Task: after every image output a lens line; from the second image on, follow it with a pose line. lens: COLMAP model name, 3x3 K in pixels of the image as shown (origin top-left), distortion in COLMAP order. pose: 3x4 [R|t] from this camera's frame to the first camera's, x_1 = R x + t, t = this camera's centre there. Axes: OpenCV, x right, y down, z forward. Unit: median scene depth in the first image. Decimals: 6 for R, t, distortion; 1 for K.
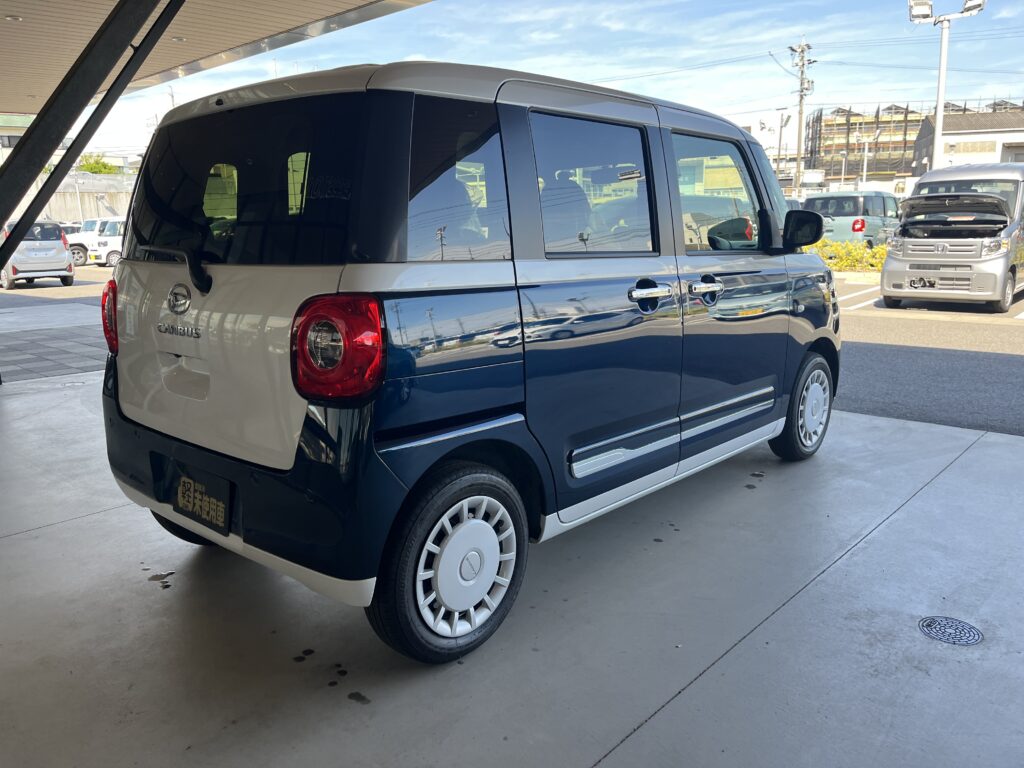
lens RADIAL K [[774.7, 0, 501.2], [0, 774.7, 374.6], [0, 0, 1]] dist [0.064409, -0.089023]
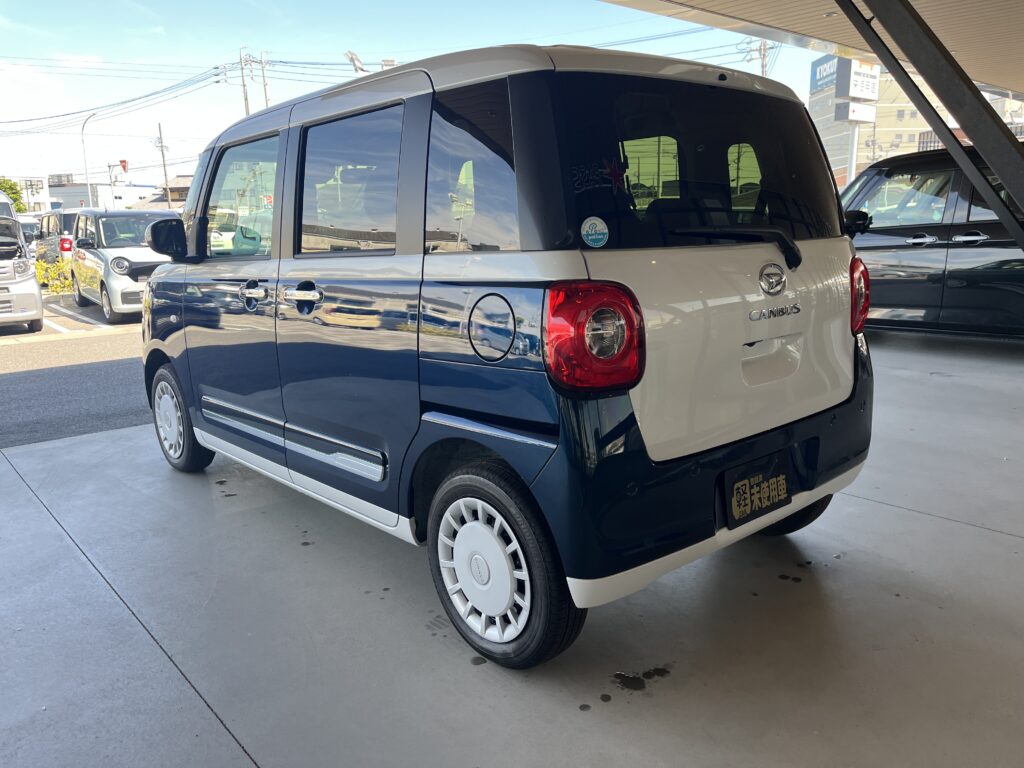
lens RADIAL K [[774.7, 0, 515.6], [0, 774.7, 376.8], [0, 0, 1]] dist [0.064409, -0.089023]
pose [[0.114121, -0.170805, 0.978674, -1.327093], [0.207848, 0.967414, 0.144603, -0.175345], [-0.971481, 0.186913, 0.145903, 1.122194]]
